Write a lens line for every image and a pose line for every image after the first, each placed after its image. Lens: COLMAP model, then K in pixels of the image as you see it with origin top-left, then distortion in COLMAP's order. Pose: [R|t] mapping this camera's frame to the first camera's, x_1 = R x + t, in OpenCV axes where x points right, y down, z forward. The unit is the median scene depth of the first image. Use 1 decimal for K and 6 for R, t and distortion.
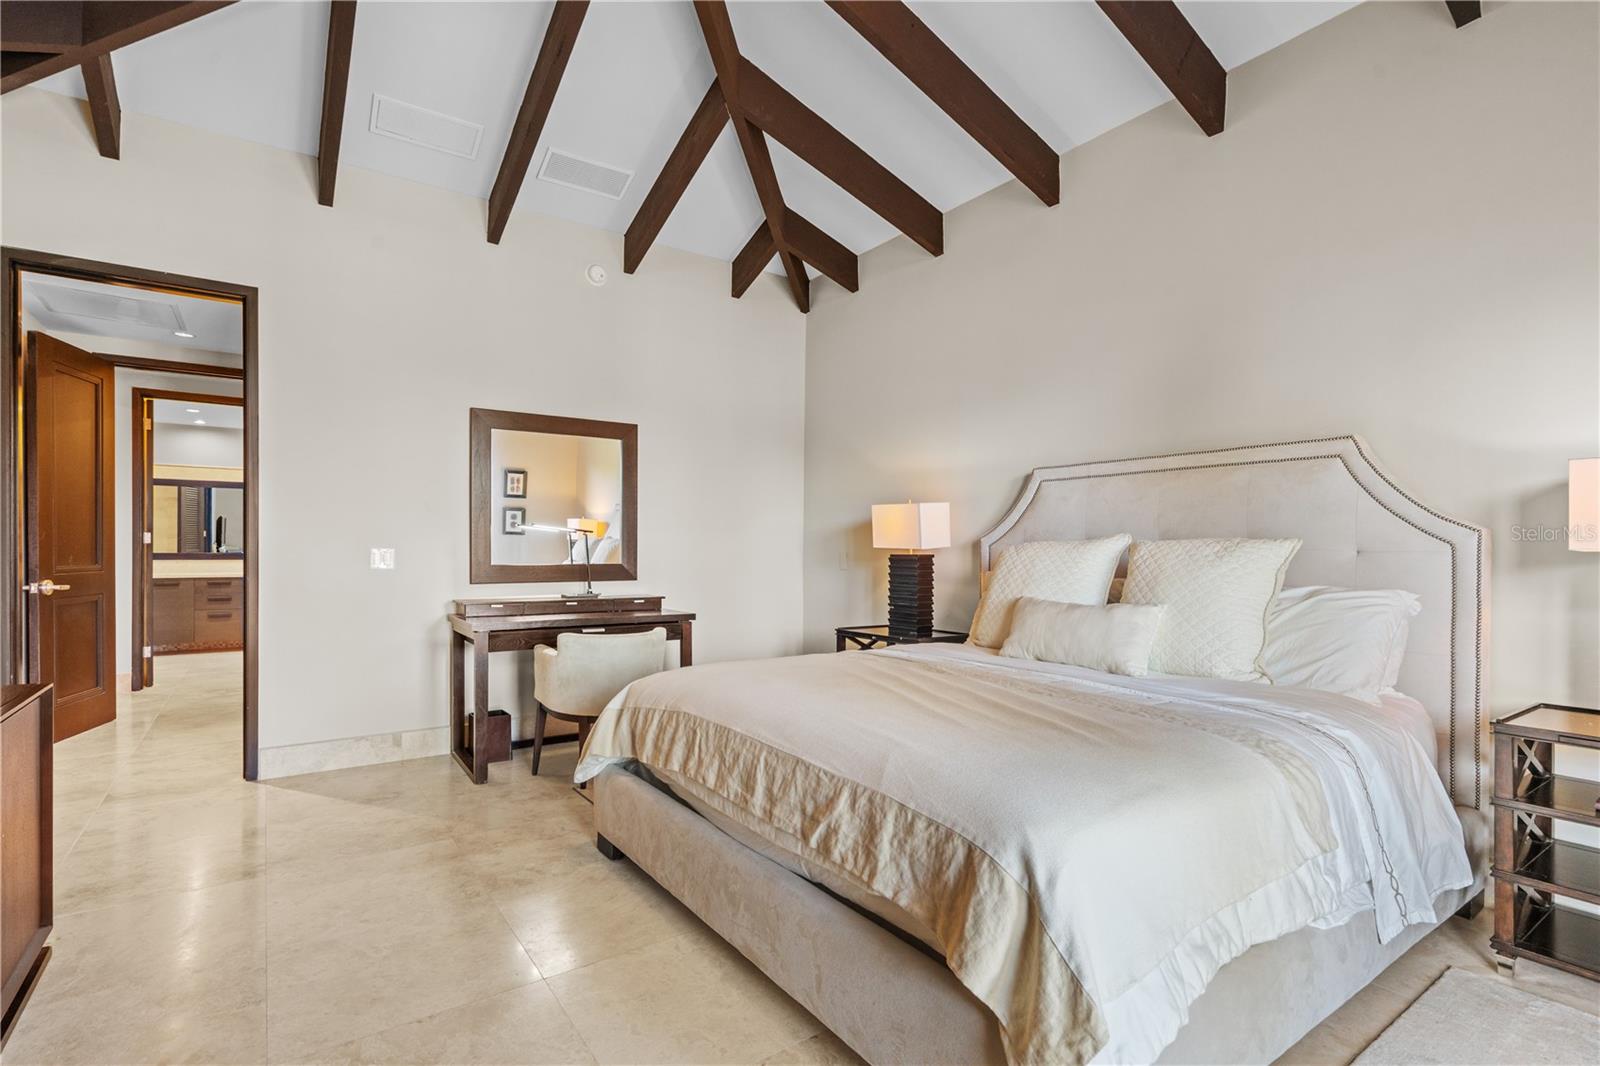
lens RADIAL K [[759.9, 0, 797.0], [0, 759.9, 539.7], [0, 0, 1]] dist [0.000153, 0.000317]
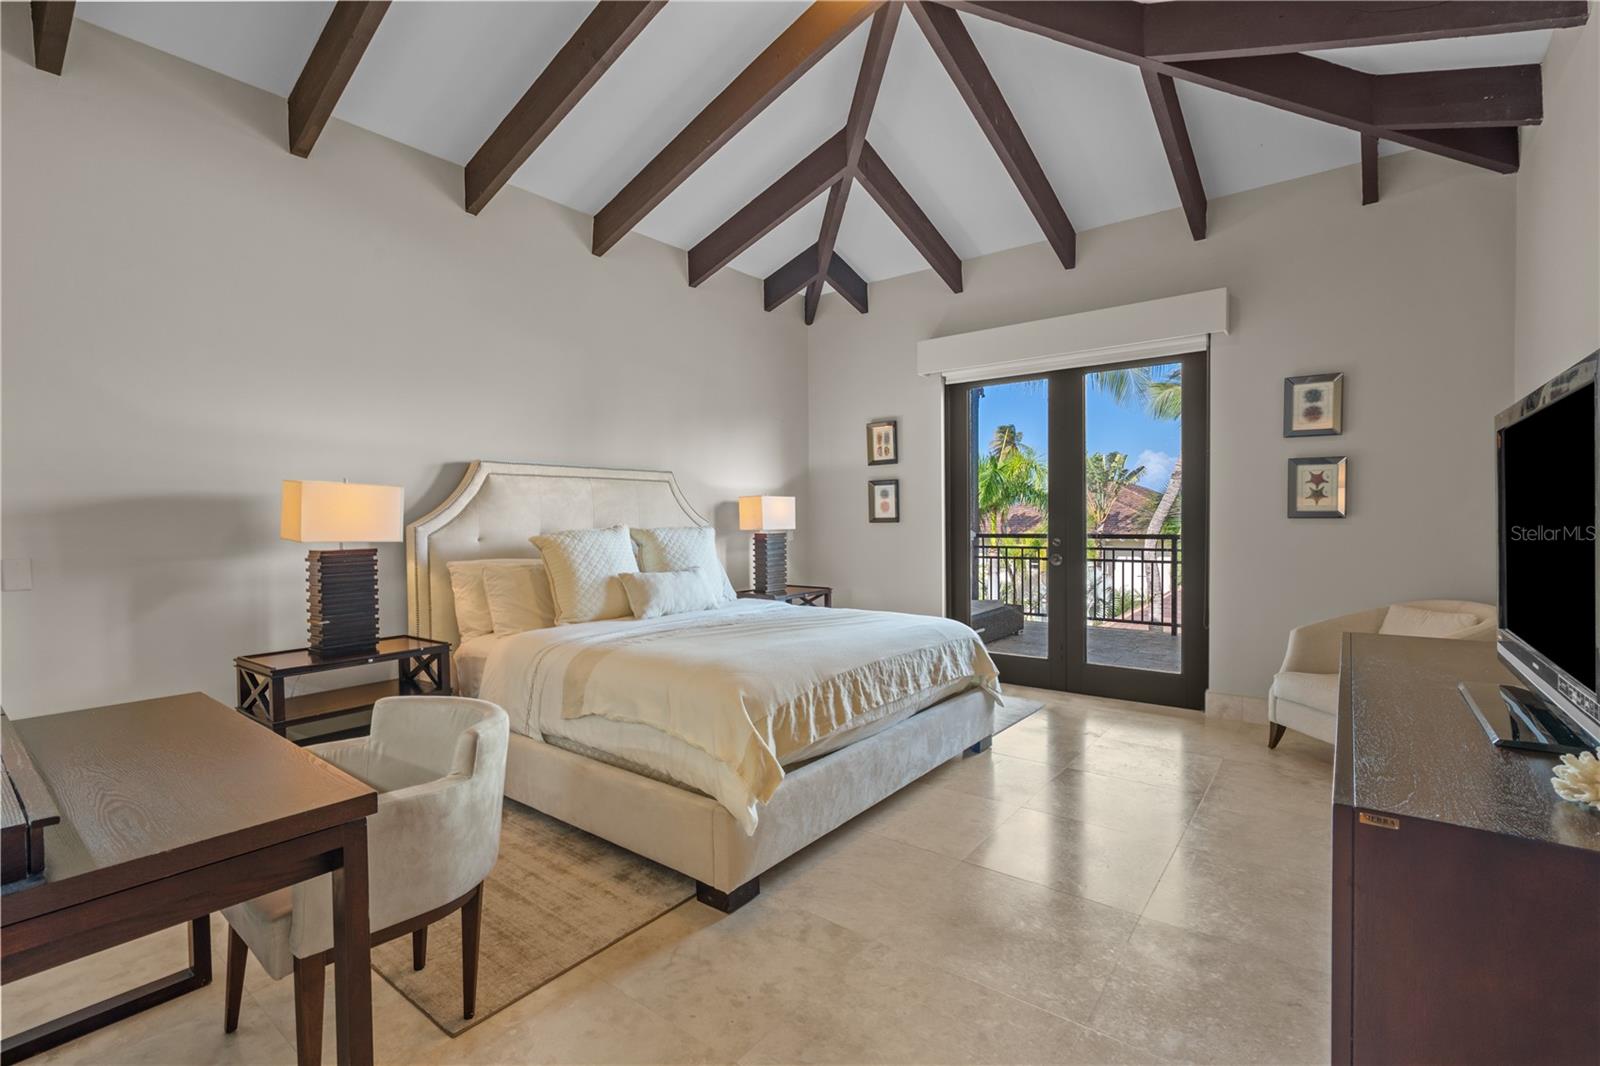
lens RADIAL K [[731.3, 0, 799.9], [0, 731.3, 517.4], [0, 0, 1]] dist [-0.003801, 0.000237]
pose [[-0.307436, -0.002309, 0.951566, -1.390600], [-0.007385, 0.999973, 0.000041, -0.032557], [-0.951540, -0.007015, -0.307445, 1.571258]]
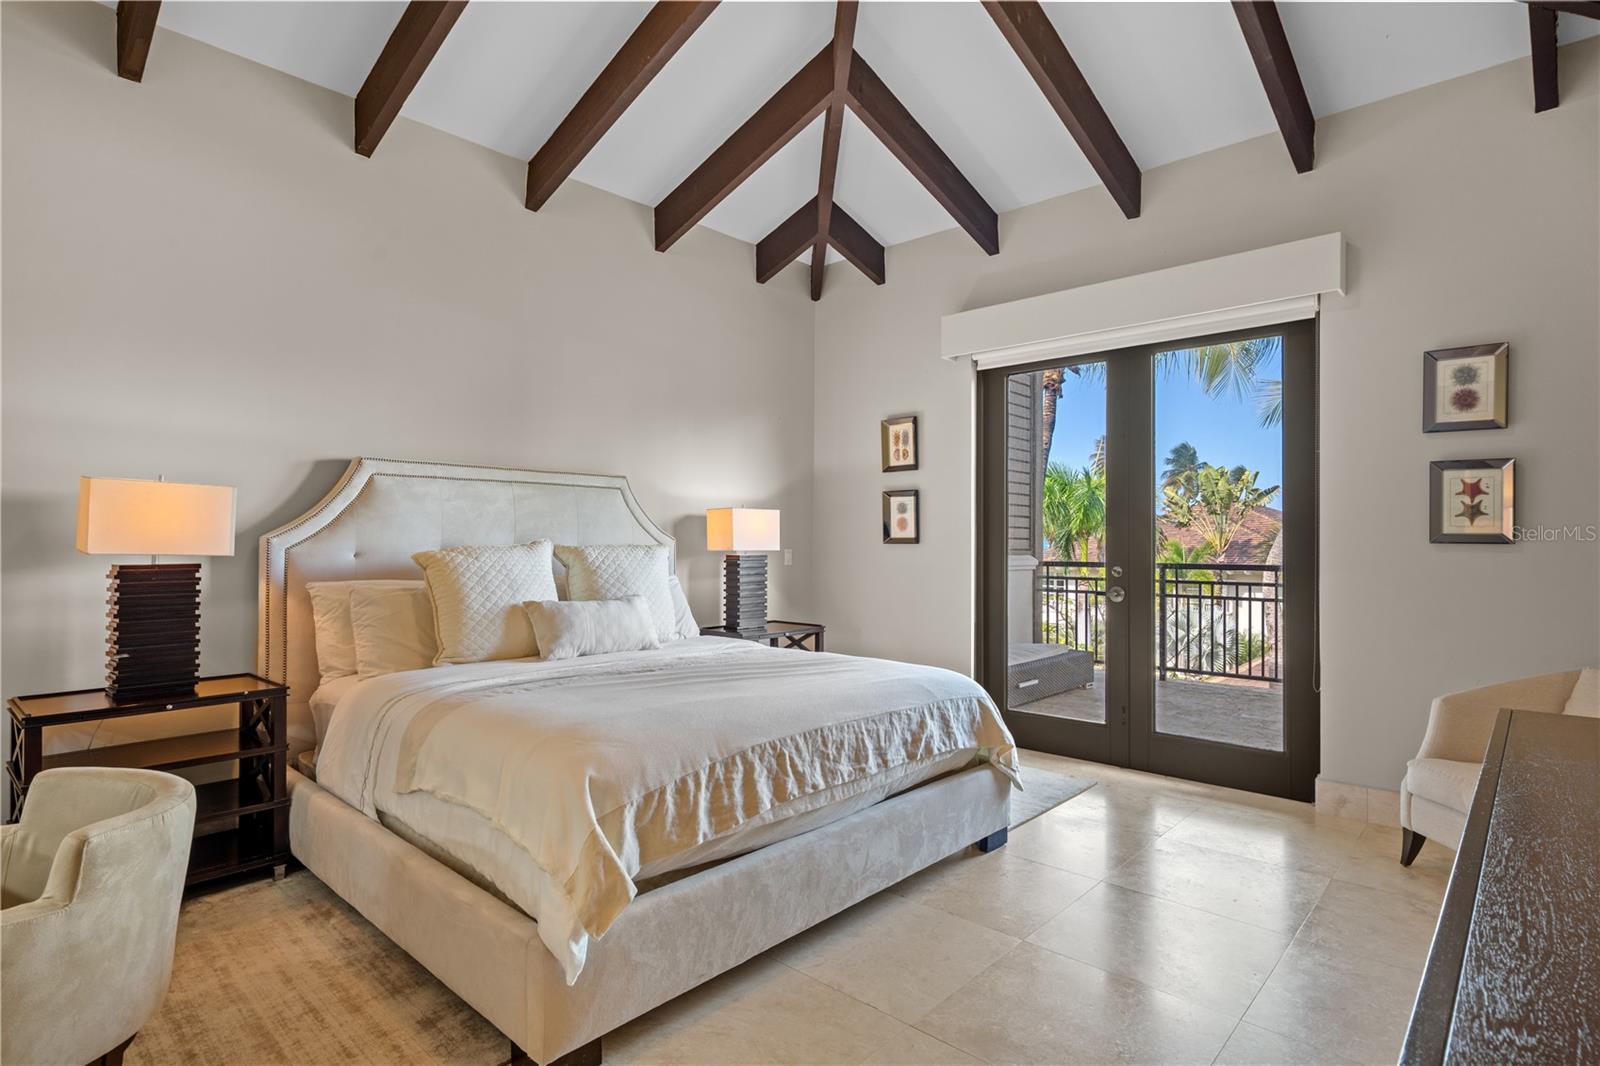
lens RADIAL K [[831.4, 0, 802.8], [0, 831.4, 516.5], [0, 0, 1]] dist [0.005317, -0.000227]
pose [[-0.226755, 0.022733, 0.973686, -1.240020], [-0.020658, 0.999390, -0.028144, -0.021177], [-0.973733, -0.026496, -0.226147, 1.288878]]
